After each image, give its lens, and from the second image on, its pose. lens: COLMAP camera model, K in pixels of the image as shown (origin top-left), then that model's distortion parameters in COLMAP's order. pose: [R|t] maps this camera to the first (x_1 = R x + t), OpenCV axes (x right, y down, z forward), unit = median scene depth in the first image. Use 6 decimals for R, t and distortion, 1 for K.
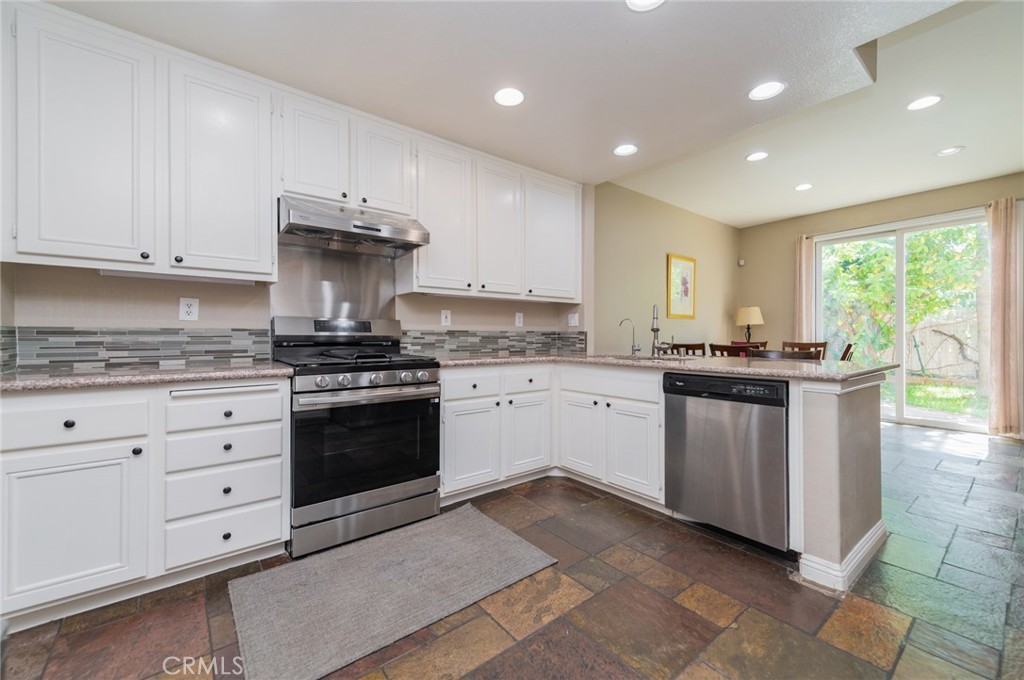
lens RADIAL K [[398.3, 0, 516.6], [0, 398.3, 339.7], [0, 0, 1]] dist [0.016870, -0.004802]
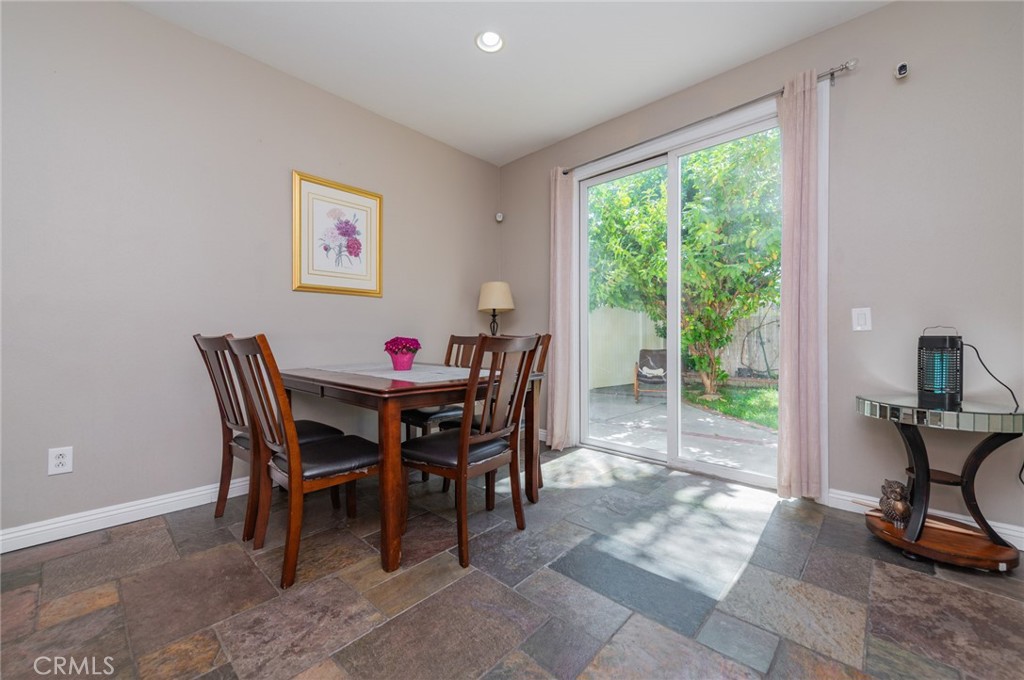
lens RADIAL K [[398.3, 0, 524.8], [0, 398.3, 340.2], [0, 0, 1]] dist [0.016870, -0.004802]
pose [[0.984805, -0.001656, 0.173656, 1.071341], [0.001125, 0.999994, 0.003155, 0.018630], [-0.173660, -0.002911, 0.984801, 0.756146]]
